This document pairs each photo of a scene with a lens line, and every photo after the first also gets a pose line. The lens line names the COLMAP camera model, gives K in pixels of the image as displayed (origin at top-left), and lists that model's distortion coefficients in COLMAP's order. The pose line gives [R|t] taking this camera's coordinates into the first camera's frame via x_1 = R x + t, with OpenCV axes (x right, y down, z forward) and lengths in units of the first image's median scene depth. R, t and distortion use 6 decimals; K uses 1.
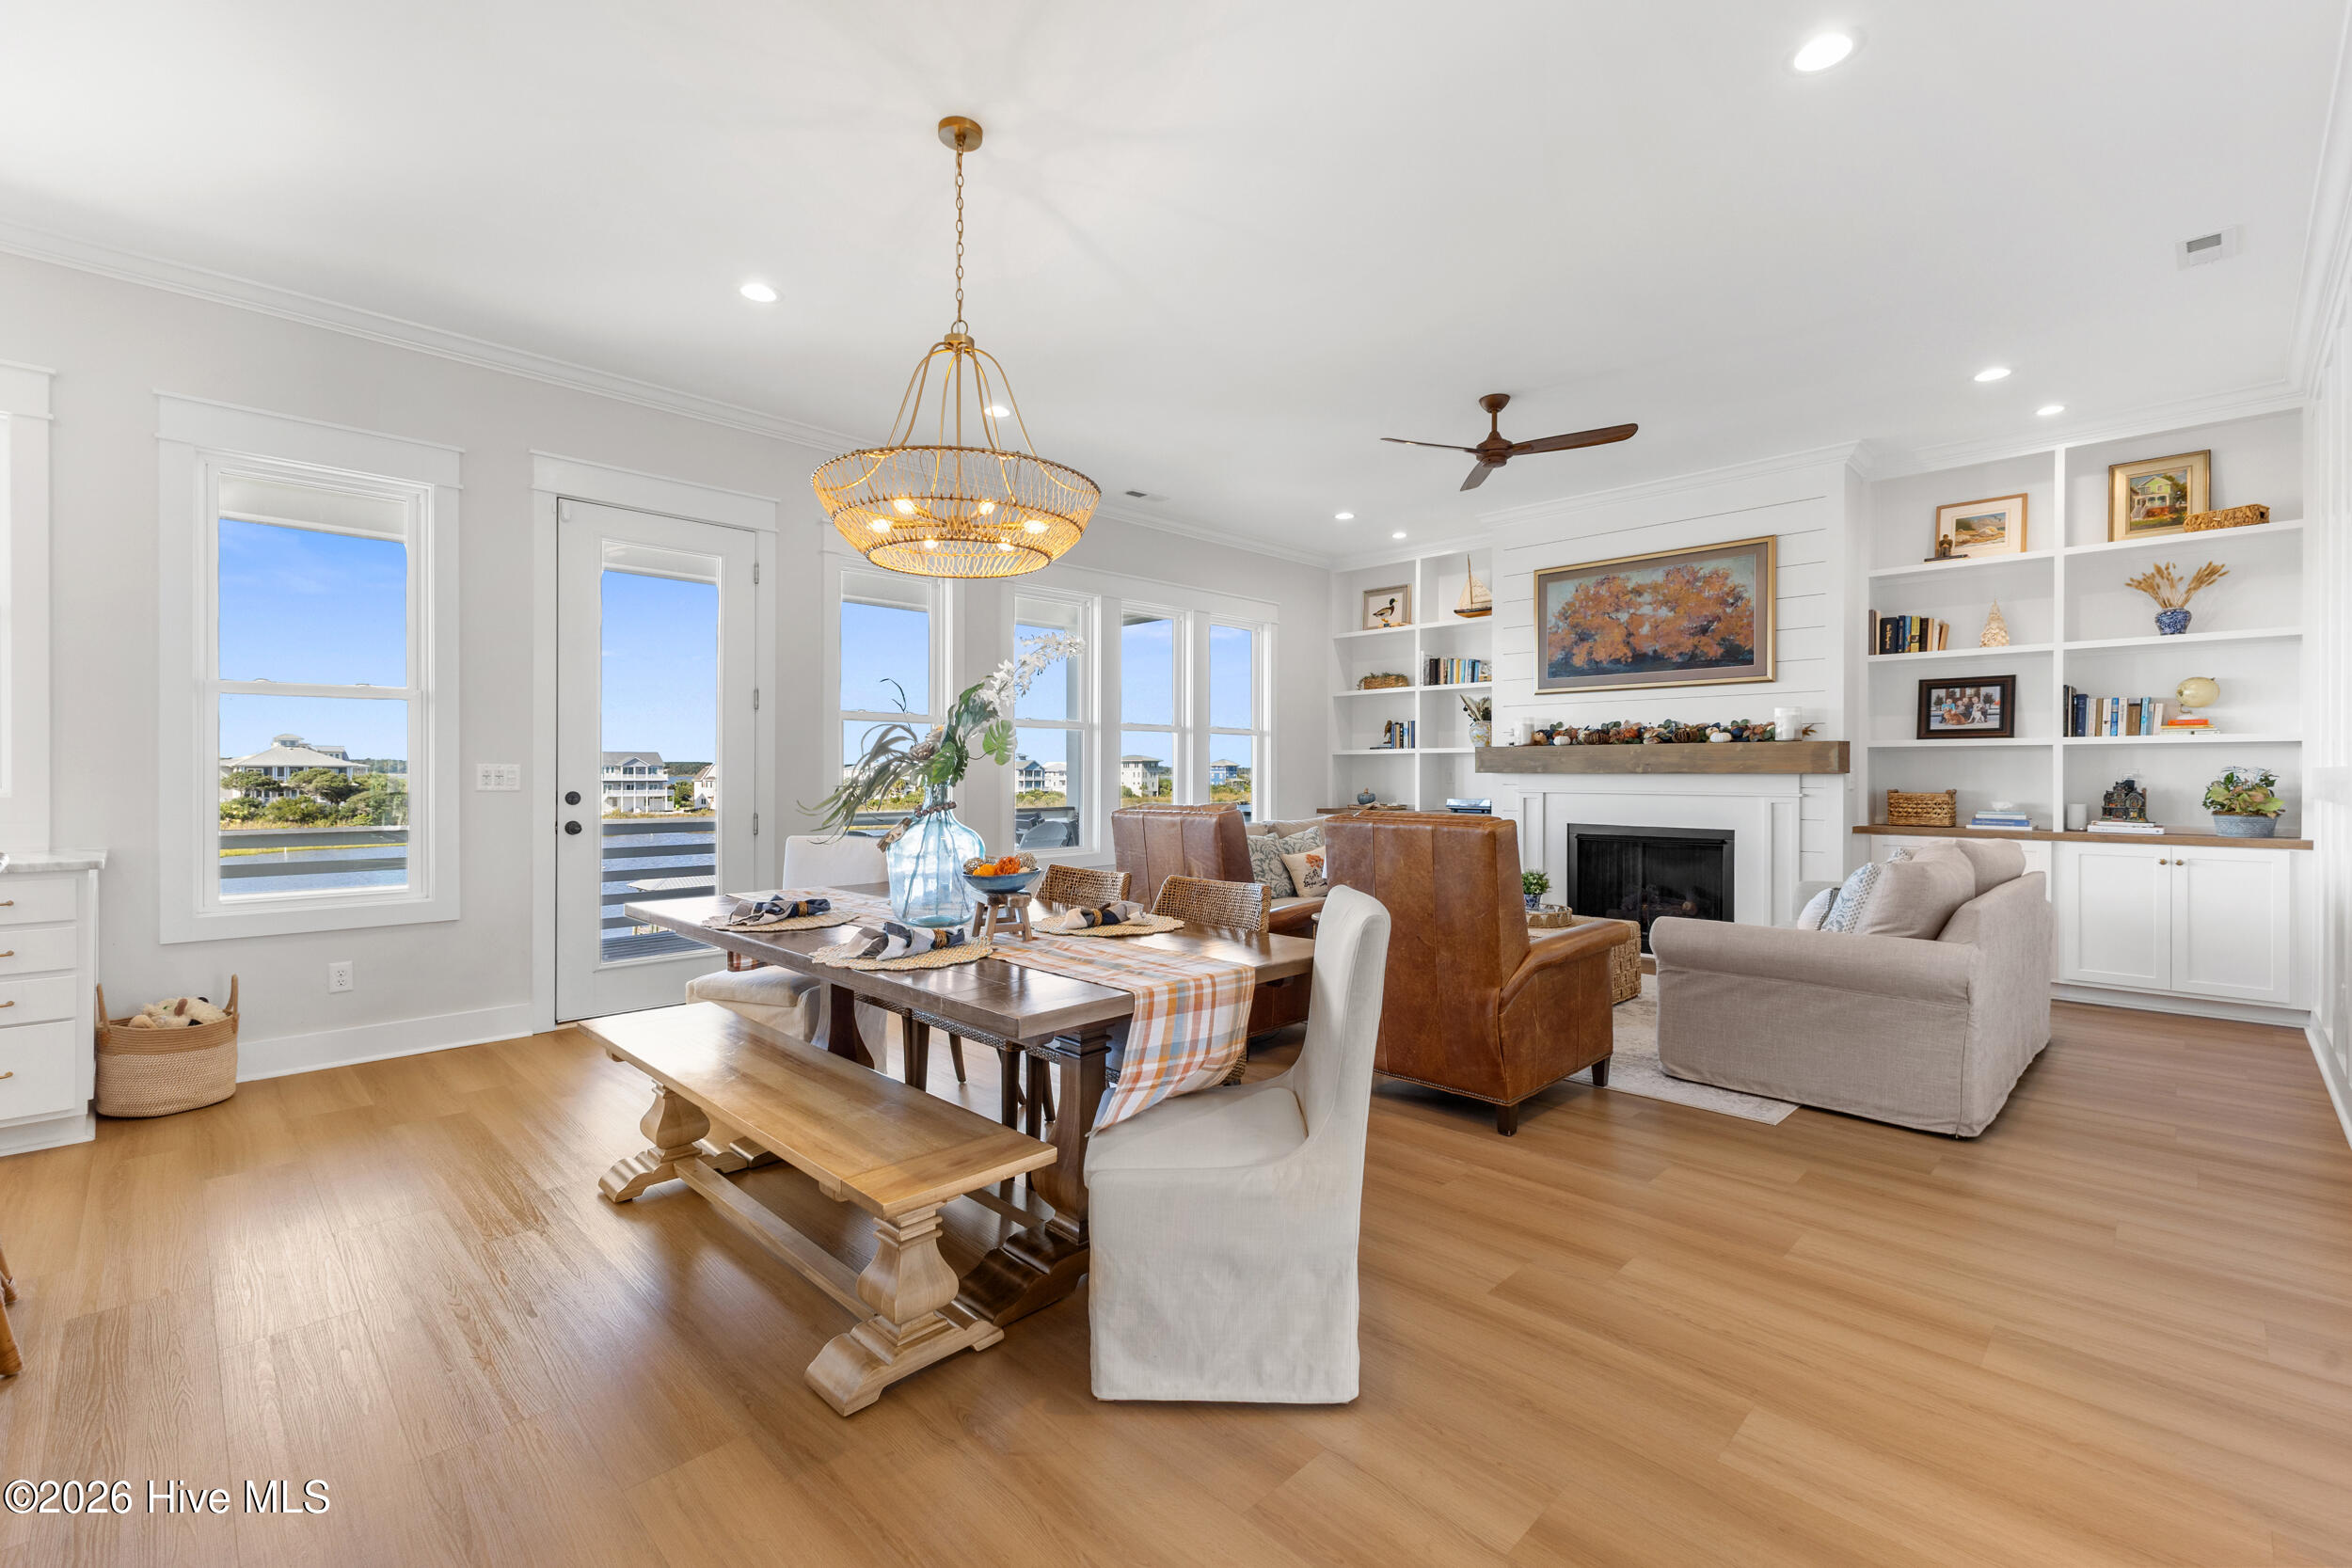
lens RADIAL K [[1012.3, 0, 1178.7], [0, 1012.3, 776.3], [0, 0, 1]] dist [0.015841, -0.004688]
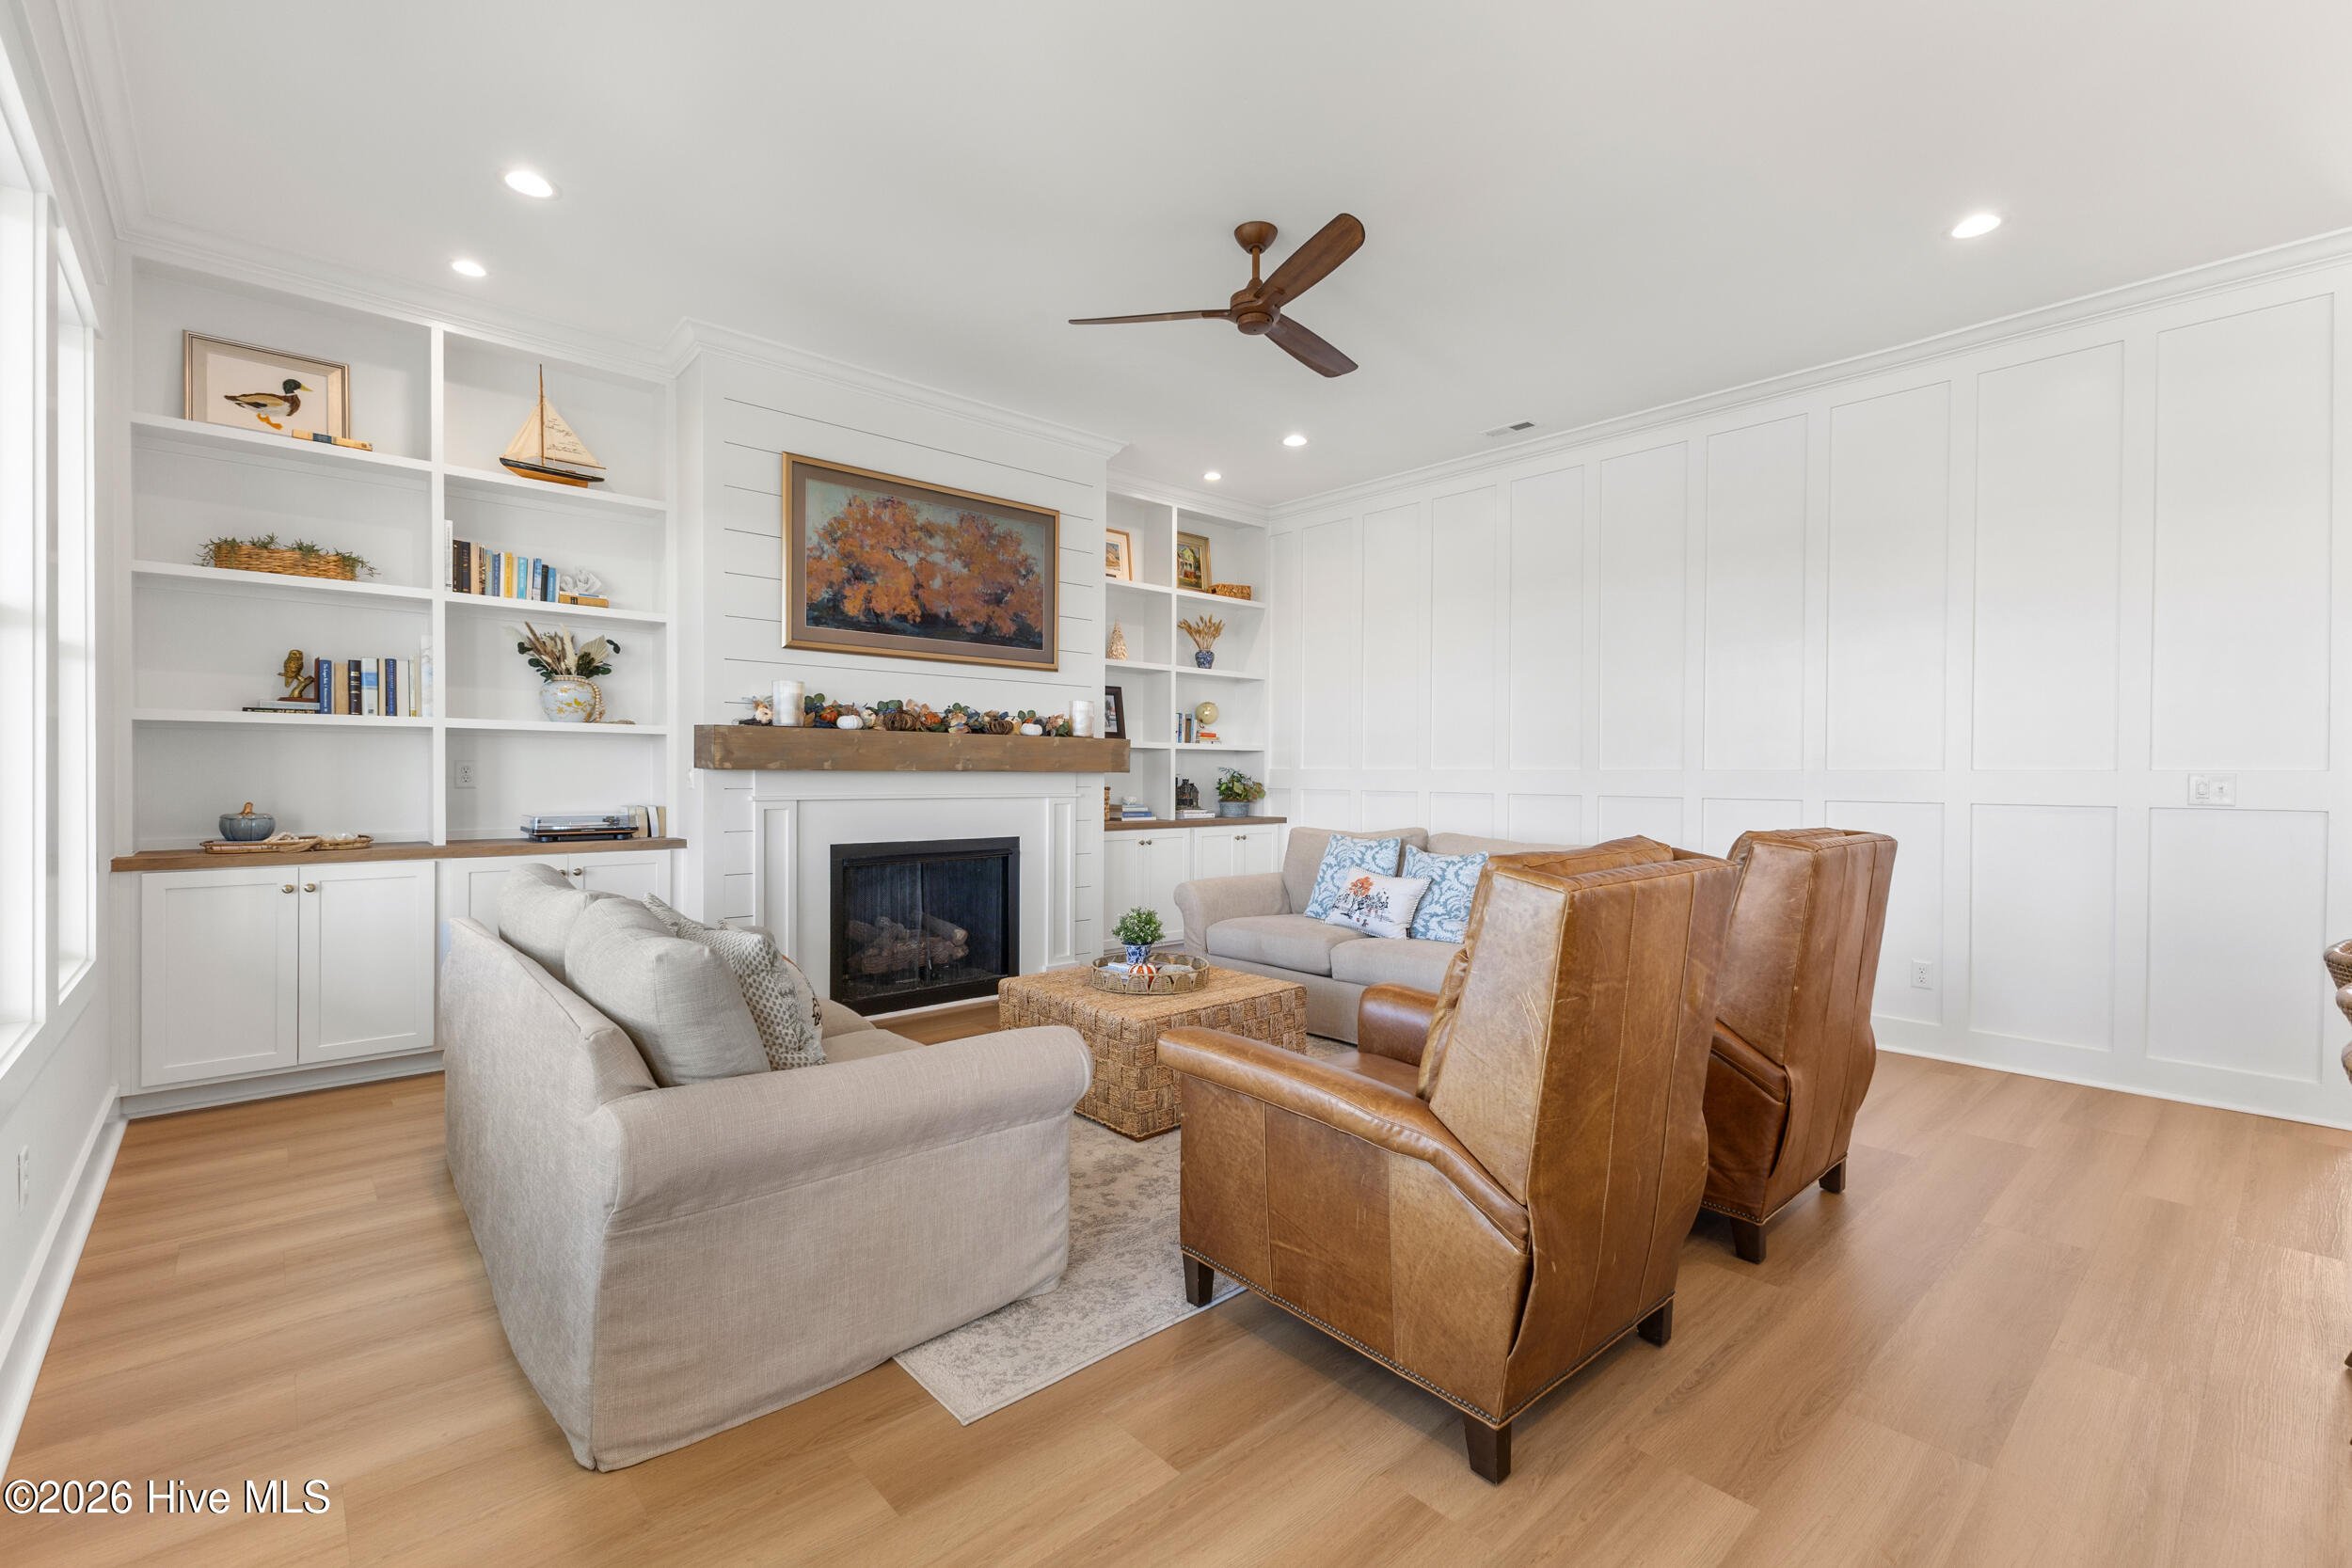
lens RADIAL K [[1012.3, 0, 1169.9], [0, 1012.3, 780.5], [0, 0, 1]] dist [0.015841, -0.004688]
pose [[0.058976, -0.009269, 0.998216, -0.344934], [-0.002097, 0.999954, 0.009409, -0.004321], [-0.998257, -0.002648, 0.058954, 0.916546]]
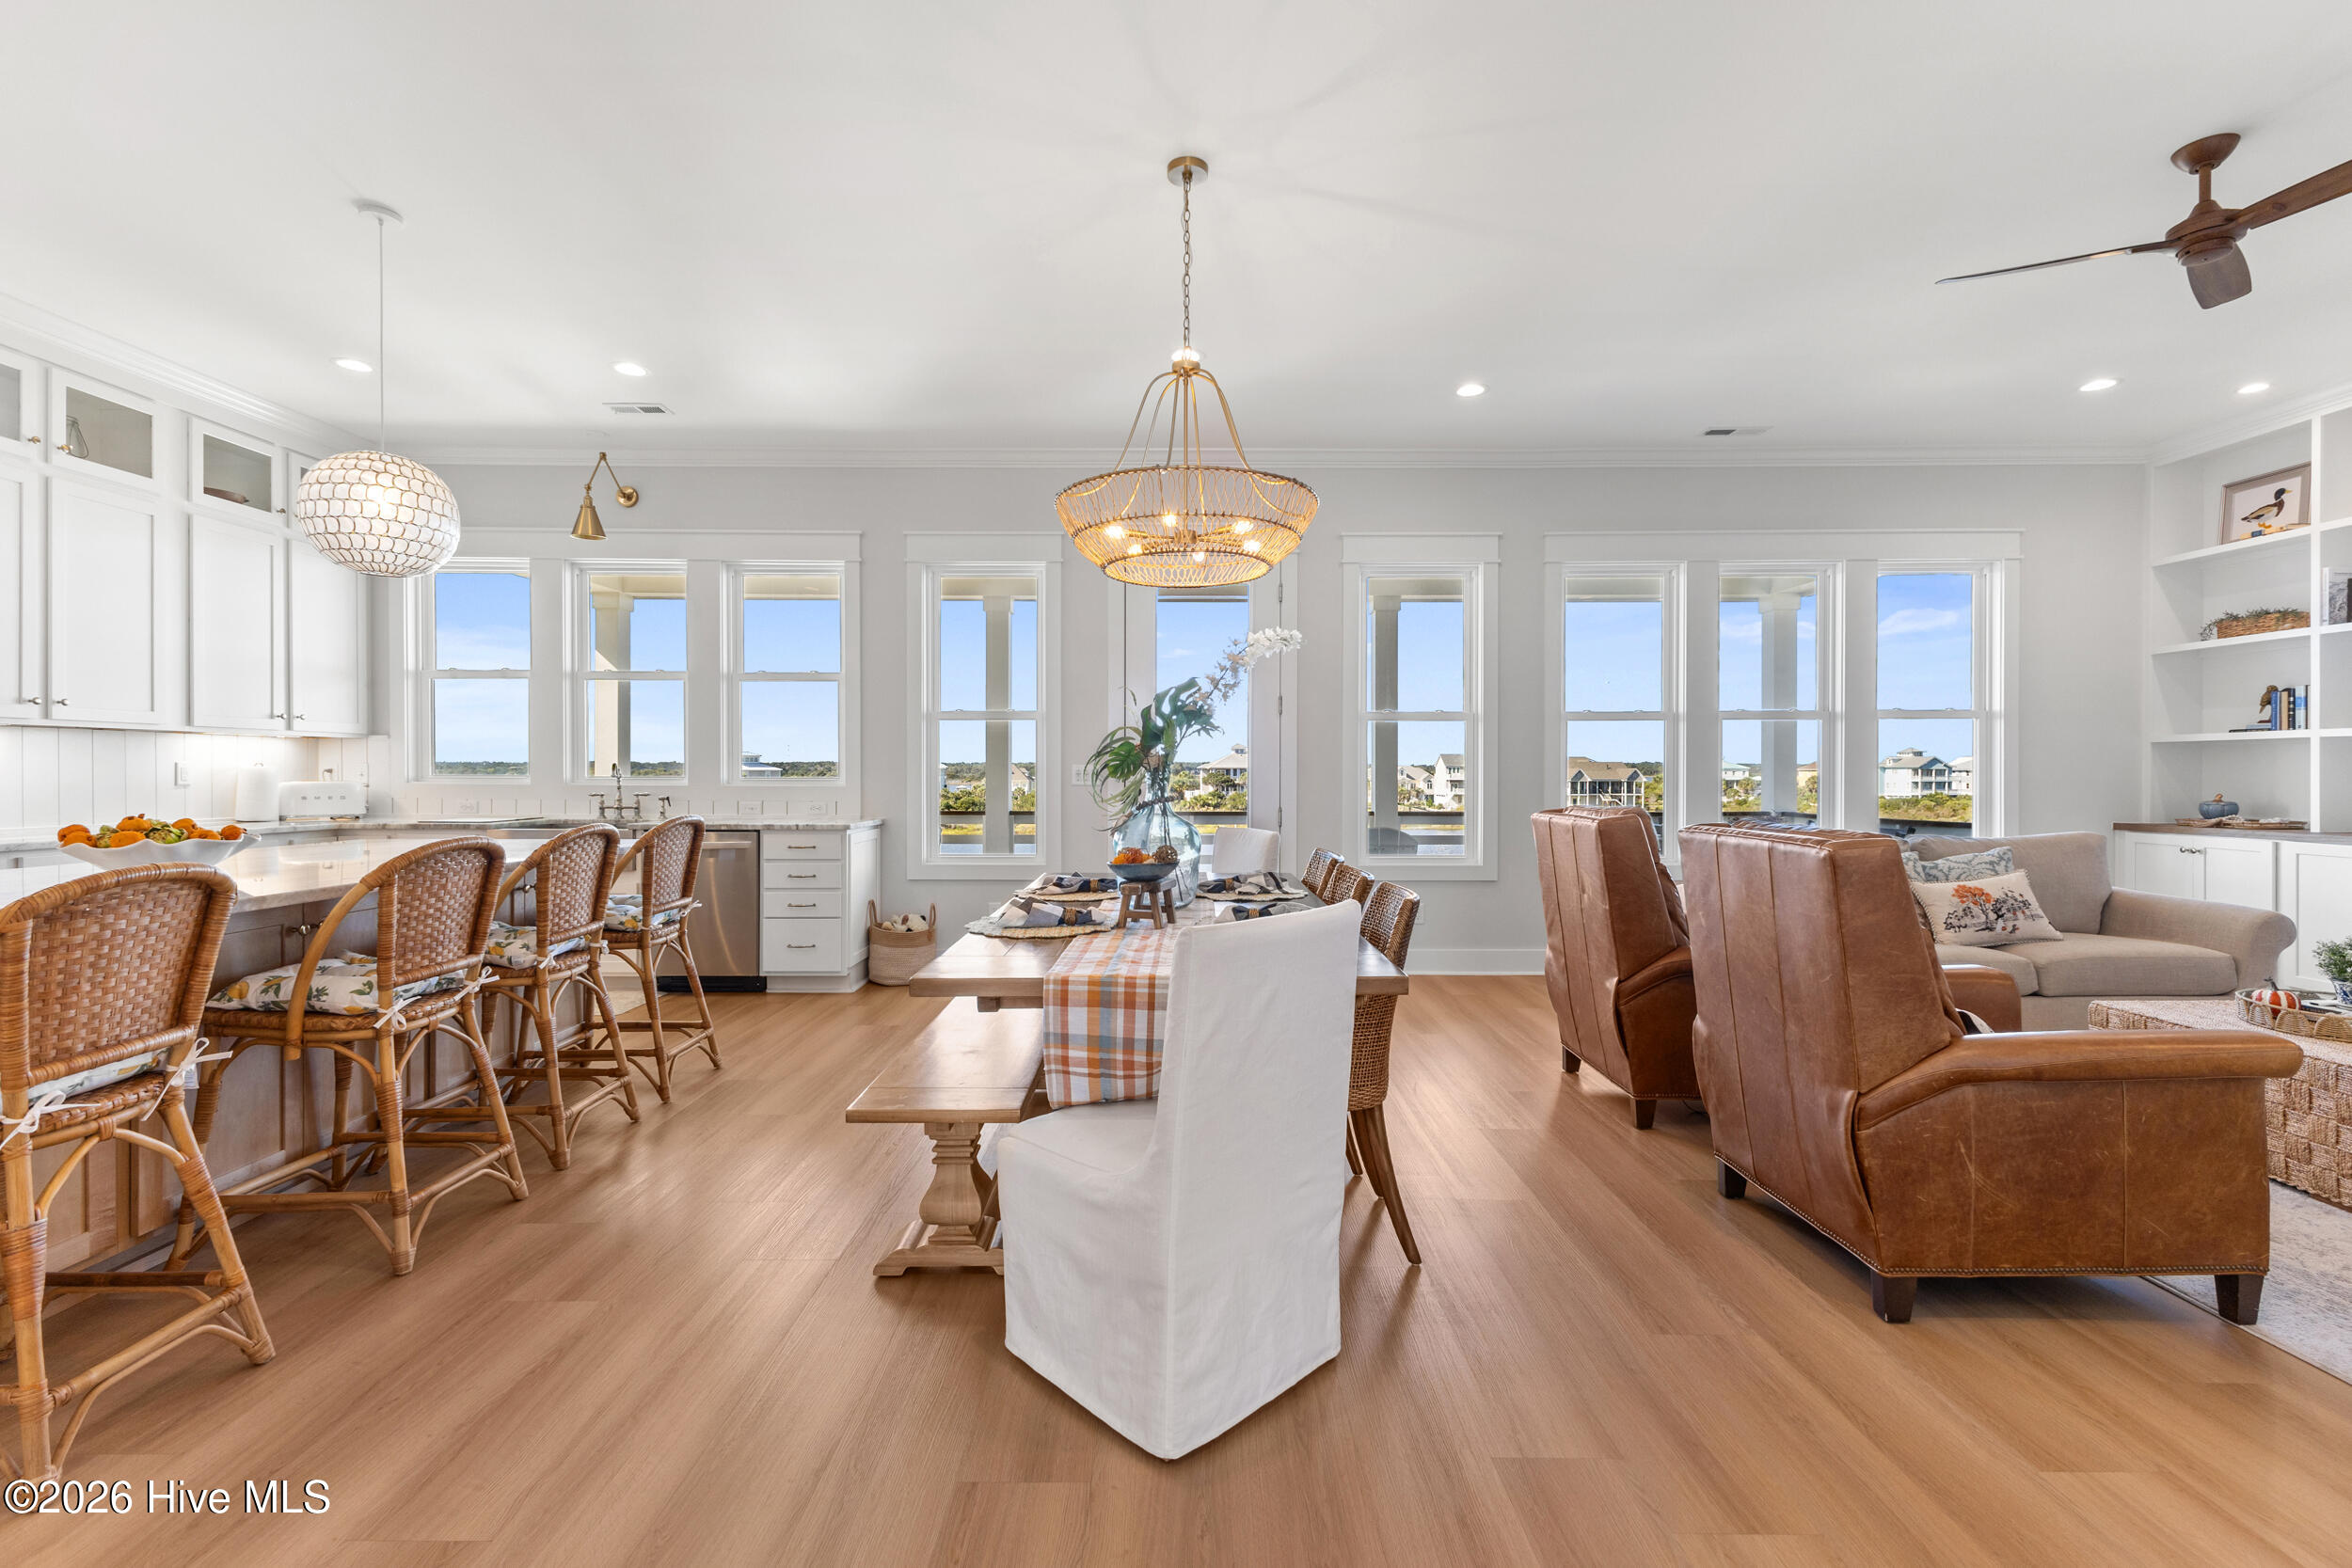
lens RADIAL K [[1012.3, 0, 1174.0], [0, 1012.3, 773.4], [0, 0, 1]] dist [0.015841, -0.004688]
pose [[0.704582, -0.000467, -0.709622, 0.280553], [-0.001324, 0.999997, -0.001973, 0.001459], [0.709621, 0.002330, 0.704580, 0.125141]]
